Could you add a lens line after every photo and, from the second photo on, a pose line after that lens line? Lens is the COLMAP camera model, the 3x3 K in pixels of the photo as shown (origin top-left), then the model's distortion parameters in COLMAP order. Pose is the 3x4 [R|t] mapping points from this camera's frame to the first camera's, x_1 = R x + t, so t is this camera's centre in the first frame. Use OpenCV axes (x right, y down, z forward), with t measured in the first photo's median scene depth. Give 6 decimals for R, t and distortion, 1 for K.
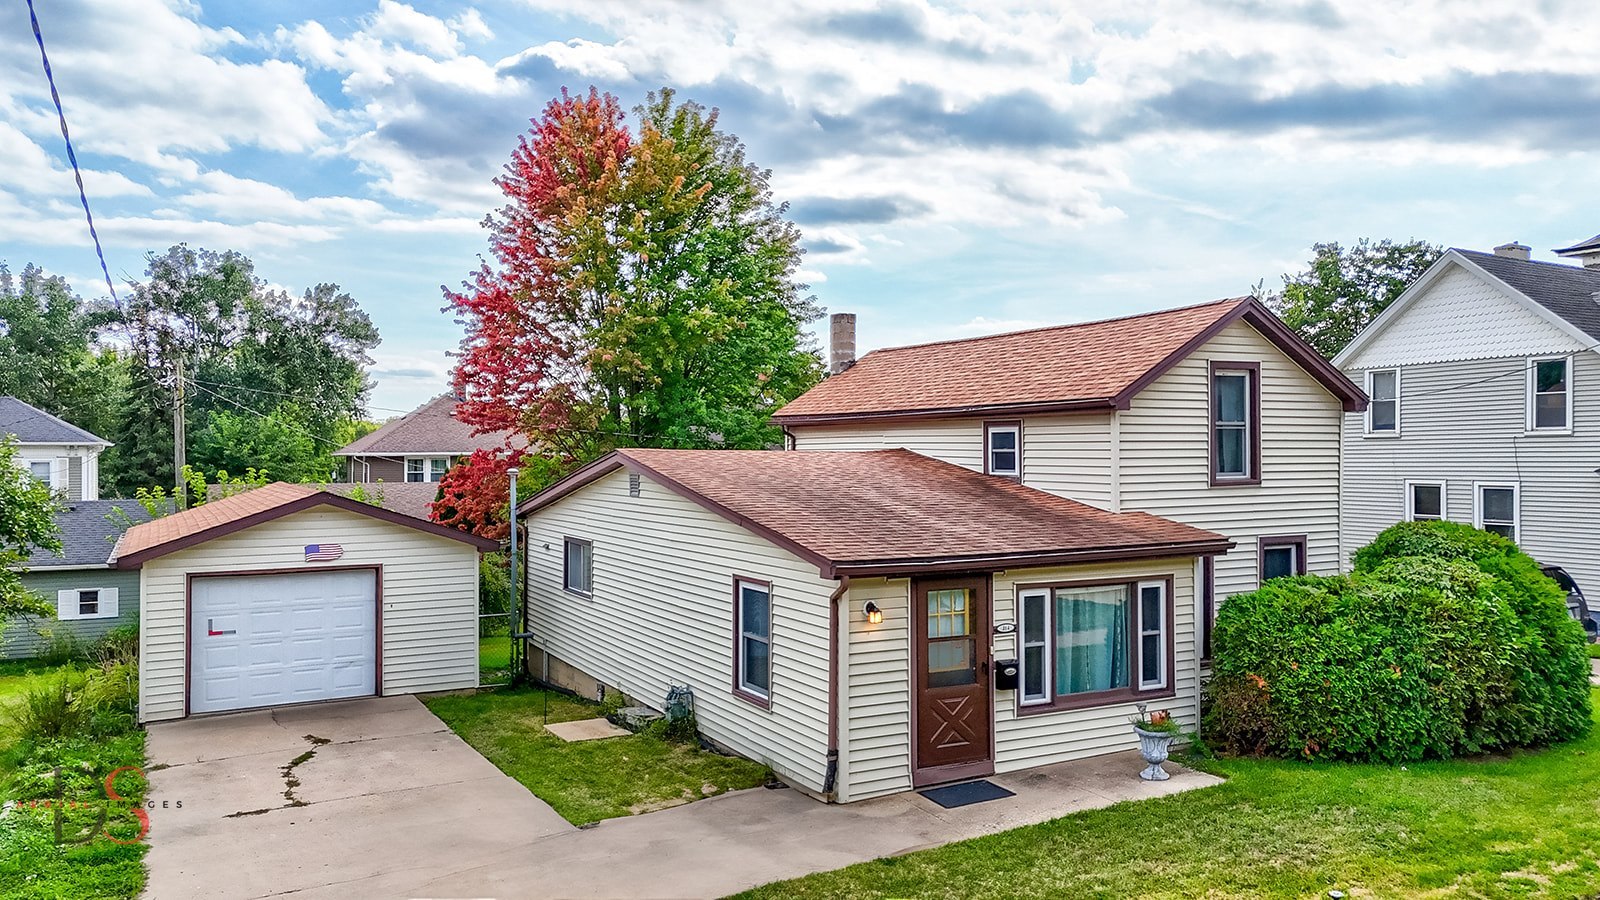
lens RADIAL K [[1212.6, 0, 800.0], [0, 1212.6, 450.0], [0, 0, 1]] dist [0.080129, -0.003319]
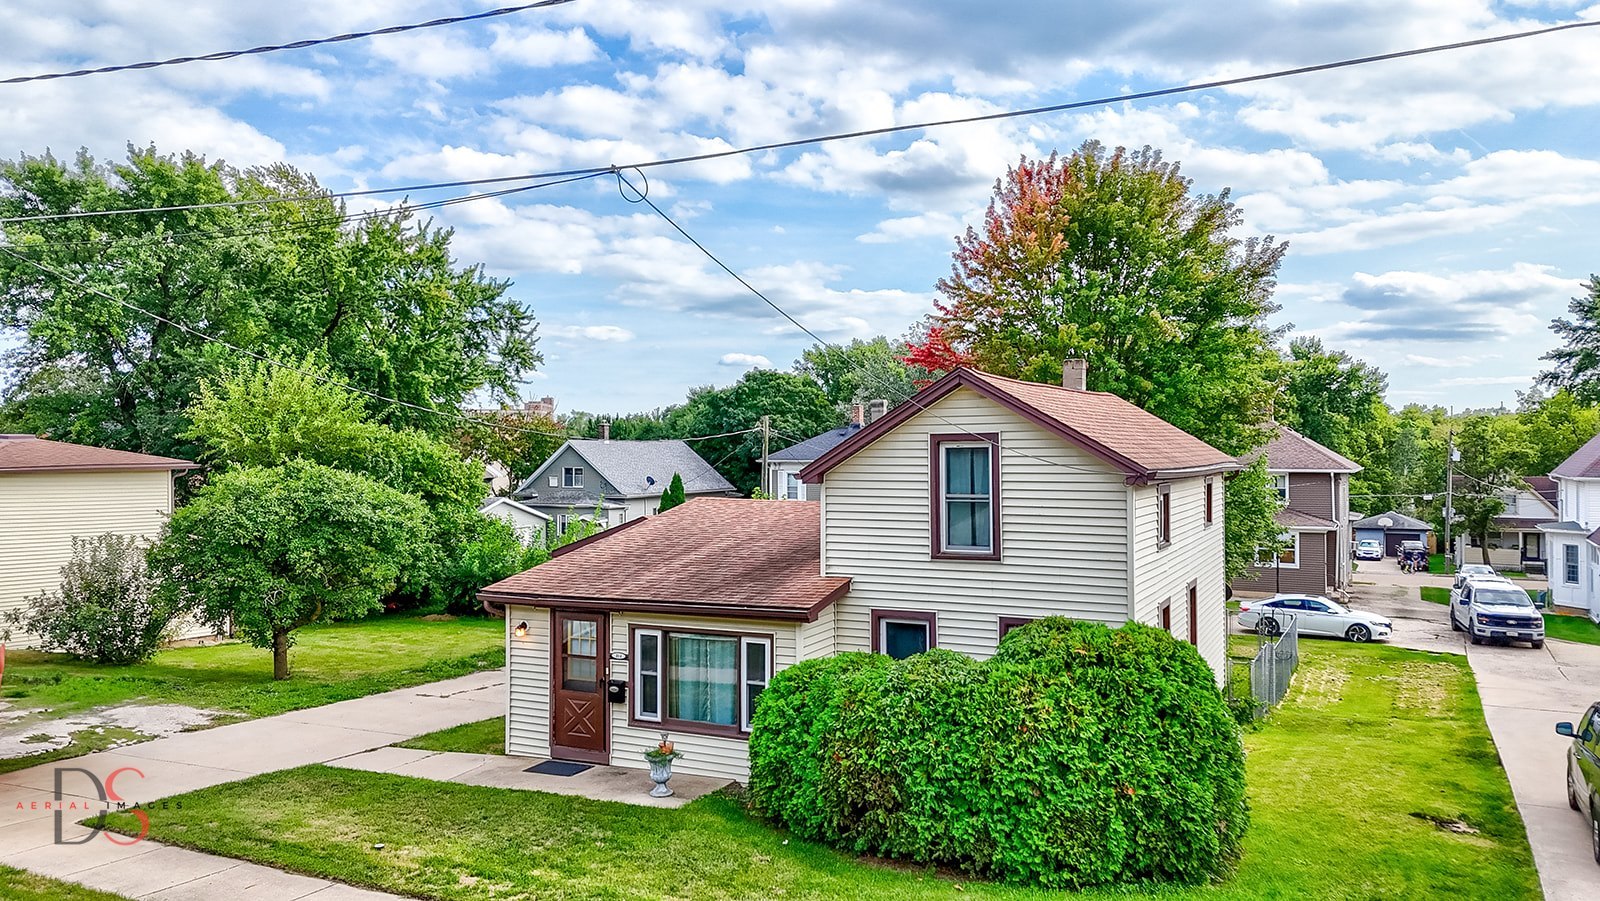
lens RADIAL K [[1212.6, 0, 800.0], [0, 1212.6, 450.5], [0, 0, 1]] dist [0.080129, -0.003319]
pose [[0.560660, 0.004780, -0.828032, 1.034283], [0.004502, 0.999951, 0.008821, -0.064379], [0.828034, -0.008673, 0.560611, 0.328488]]
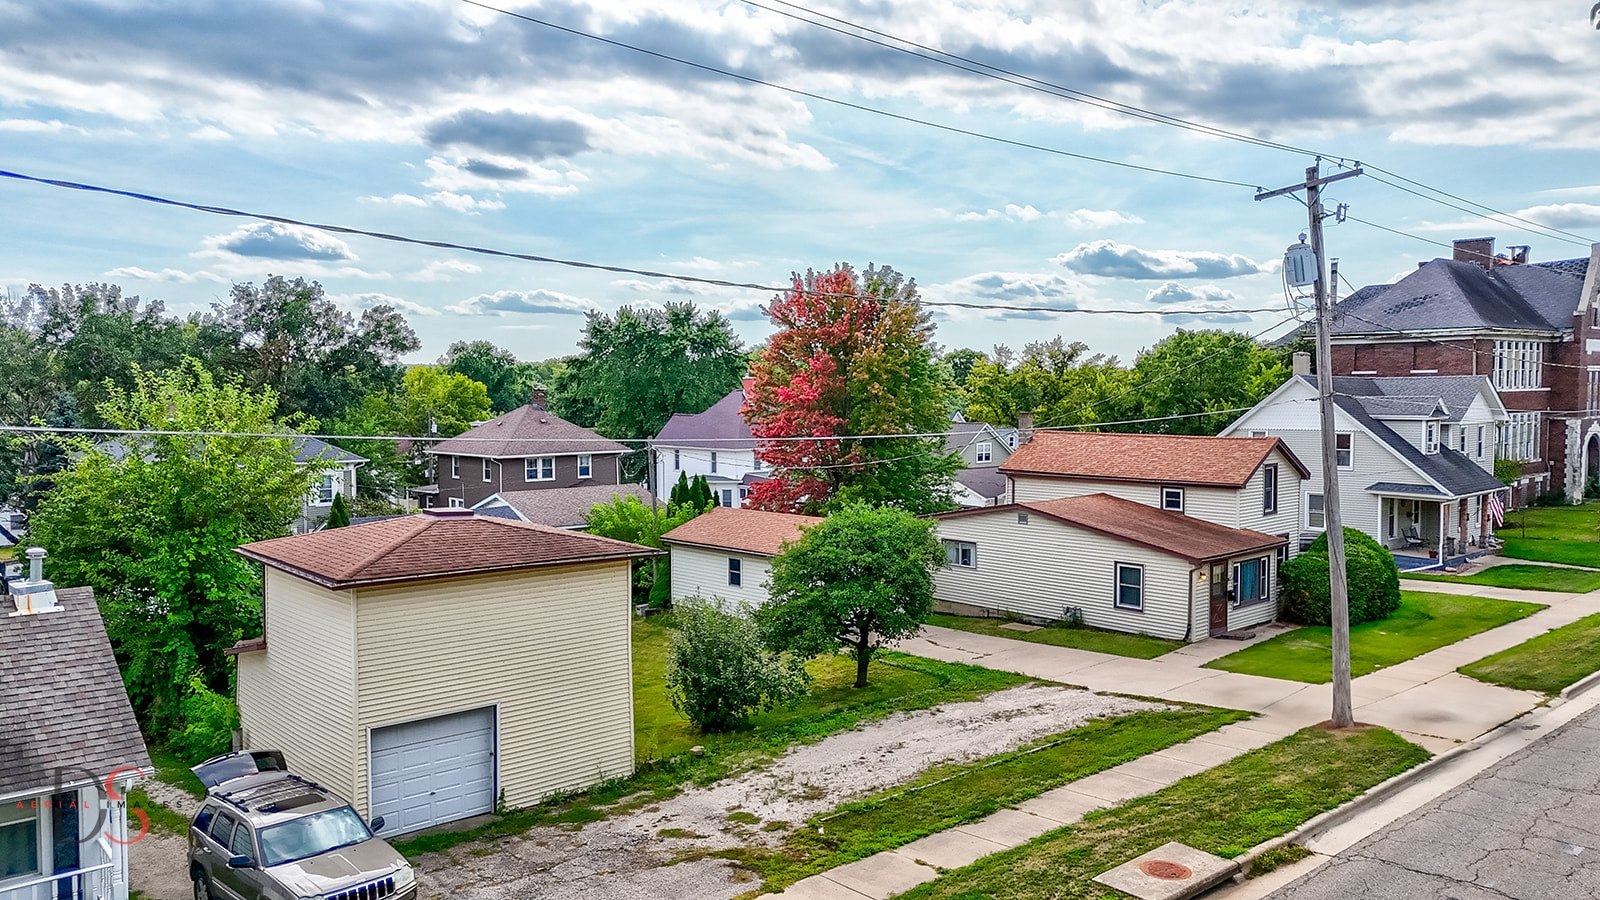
lens RADIAL K [[1212.6, 0, 800.0], [0, 1212.6, 450.0], [0, 0, 1]] dist [0.080129, -0.003319]
pose [[0.964862, -0.016376, 0.262246, -1.117874], [0.001813, 0.998447, 0.055679, -0.223061], [-0.262750, -0.053247, 0.963393, -1.036886]]
